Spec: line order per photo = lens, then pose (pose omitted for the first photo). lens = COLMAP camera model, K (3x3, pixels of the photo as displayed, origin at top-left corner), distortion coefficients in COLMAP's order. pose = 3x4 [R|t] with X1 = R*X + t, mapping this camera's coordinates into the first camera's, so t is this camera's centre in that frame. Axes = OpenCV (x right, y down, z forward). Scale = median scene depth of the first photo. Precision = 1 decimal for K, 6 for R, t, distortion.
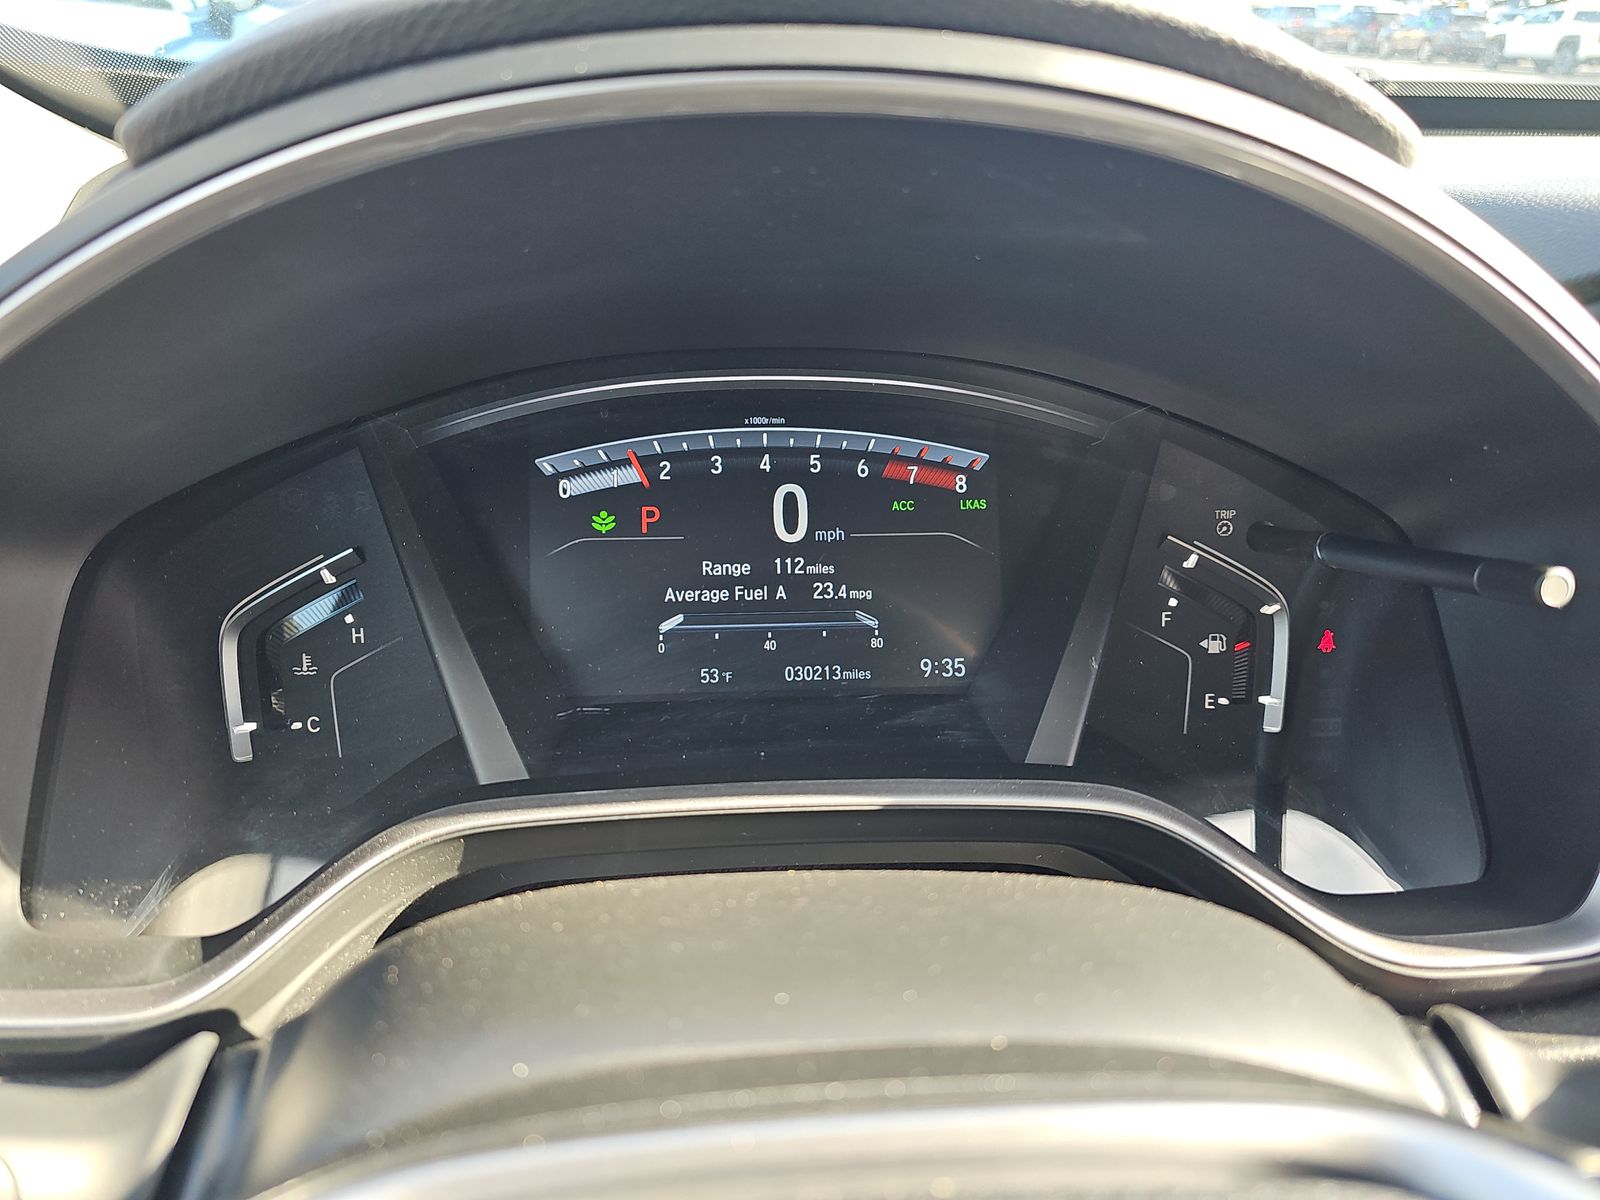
lens RADIAL K [[1062.7, 0, 801.8], [0, 1062.7, 597.9], [0, 0, 1]] dist [0.003470, -0.016191]
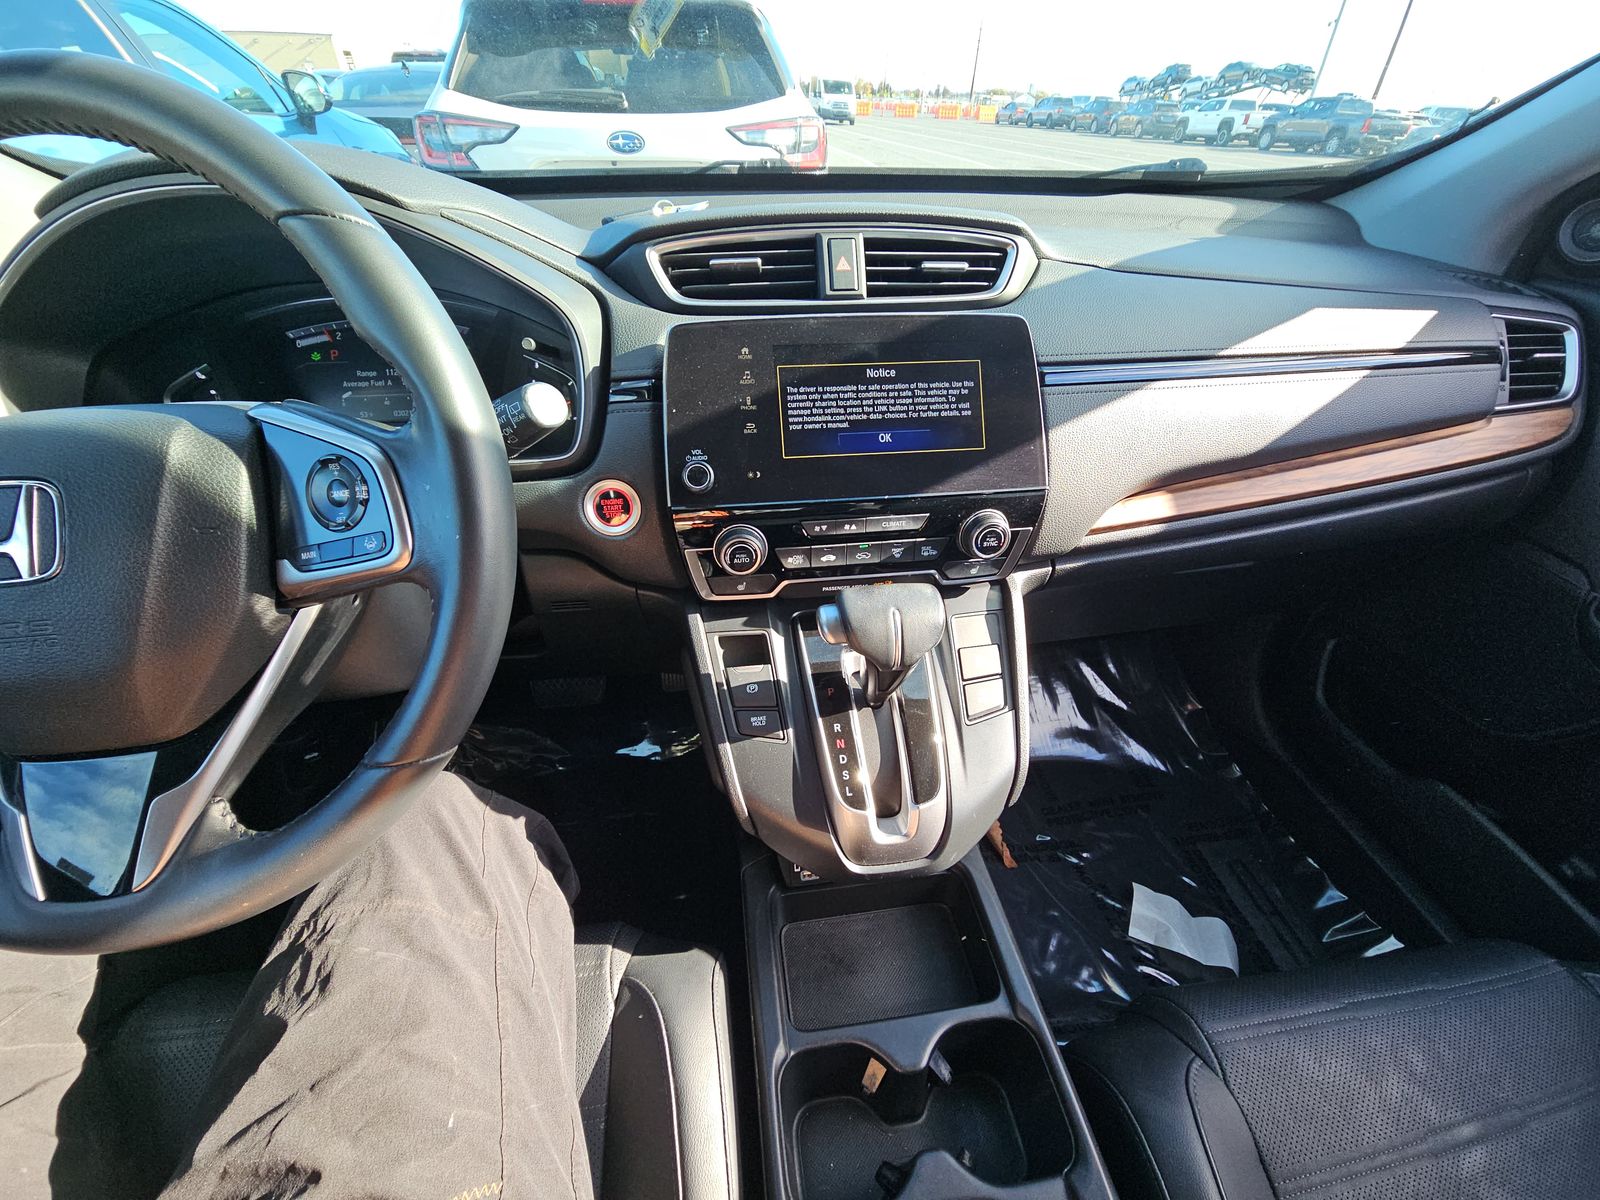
lens RADIAL K [[637.8, 0, 790.8], [0, 637.8, 600.8], [0, 0, 1]] dist [-0.009342, -0.002366]
pose [[0.998052, -0.039178, 0.048555, 0.902817], [0.030780, 0.986143, 0.163017, 0.311705], [-0.054269, -0.161205, 0.985428, -0.739703]]
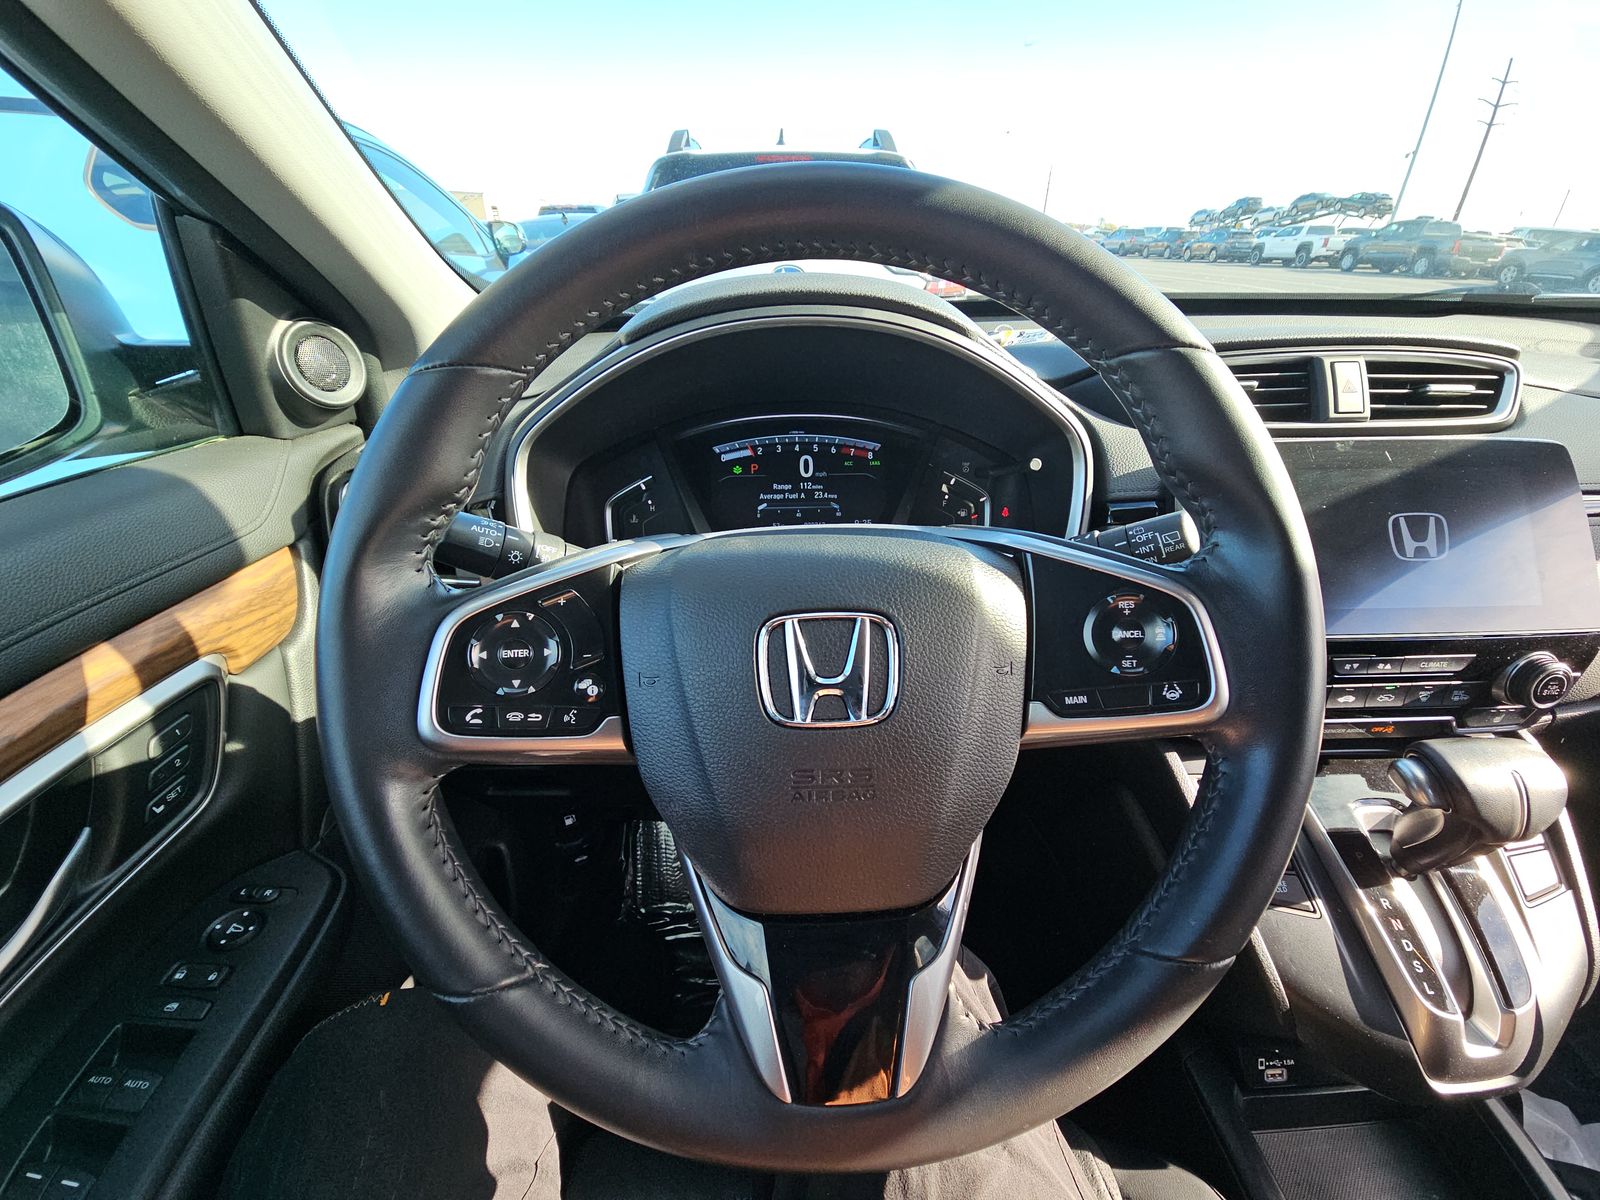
lens RADIAL K [[637.8, 0, 795.2], [0, 637.8, 606.1], [0, 0, 1]] dist [-0.009342, -0.002366]
pose [[0.998860, 0.000908, -0.047719, 0.038767], [-0.000063, 0.999843, 0.017705, 0.246723], [0.047727, -0.017682, 0.998704, -0.624476]]
